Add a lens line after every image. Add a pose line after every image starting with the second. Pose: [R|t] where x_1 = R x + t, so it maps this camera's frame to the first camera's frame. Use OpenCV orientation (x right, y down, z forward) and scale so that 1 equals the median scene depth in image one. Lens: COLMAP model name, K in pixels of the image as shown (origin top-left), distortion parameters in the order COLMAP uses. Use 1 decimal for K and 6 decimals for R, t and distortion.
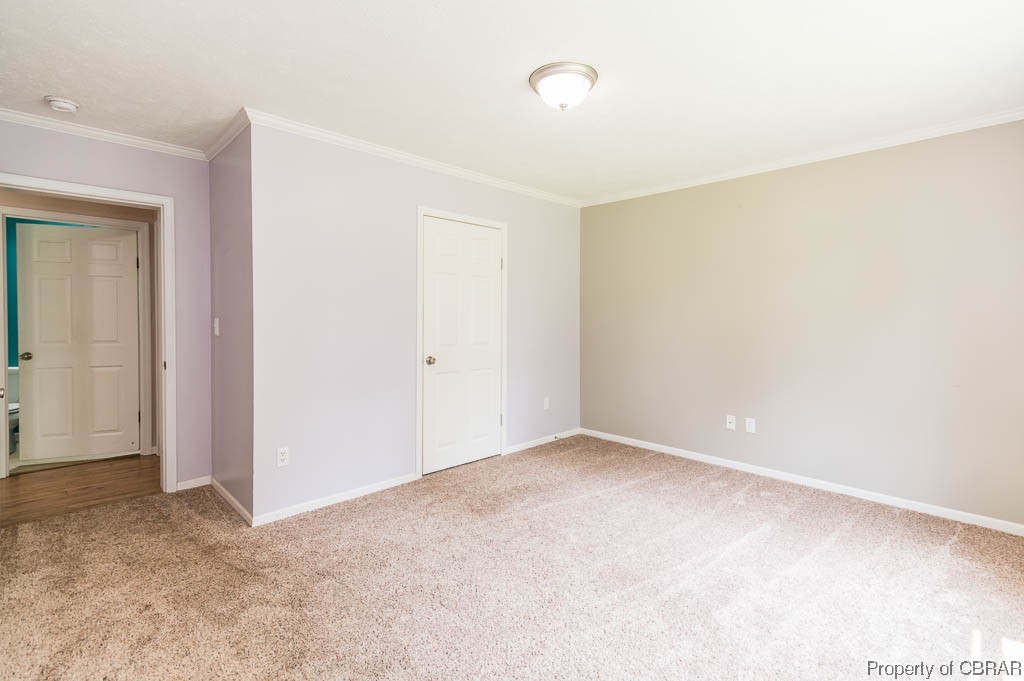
lens RADIAL K [[481.1, 0, 509.7], [0, 481.1, 315.9], [0, 0, 1]] dist [0.000346, -0.000076]
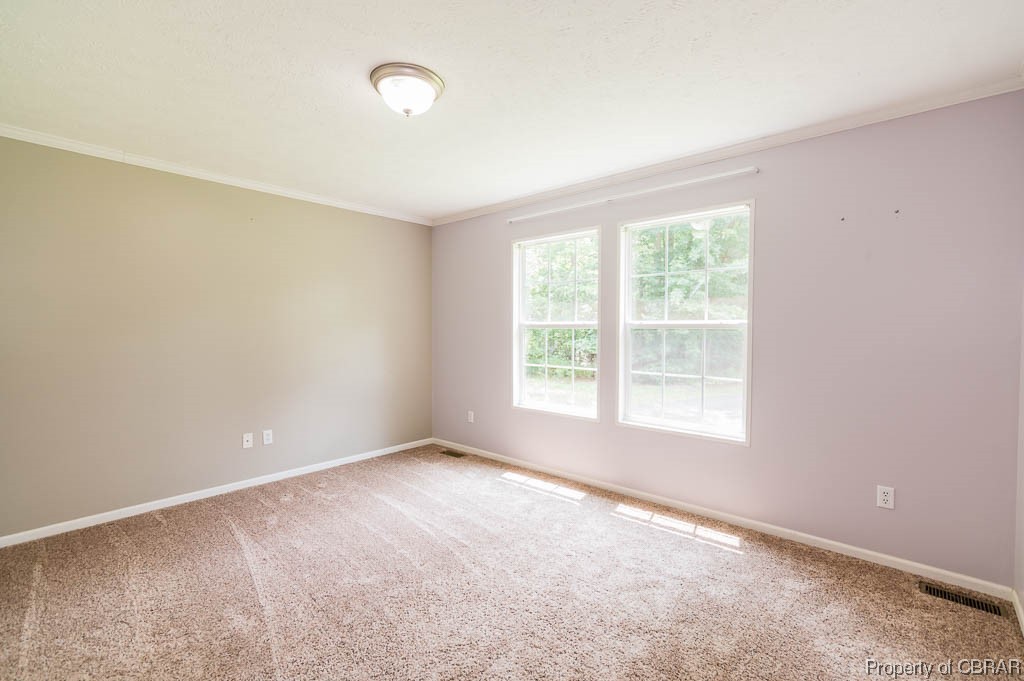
lens RADIAL K [[460.0, 0, 512.0], [0, 460.0, 340.5], [0, 0, 1]] dist [-0.000071, -0.000014]
pose [[-0.081646, -0.038499, 0.995918, -0.633234], [0.007369, 0.999203, 0.039230, -0.017803], [-0.996634, 0.010542, -0.081297, 0.677134]]
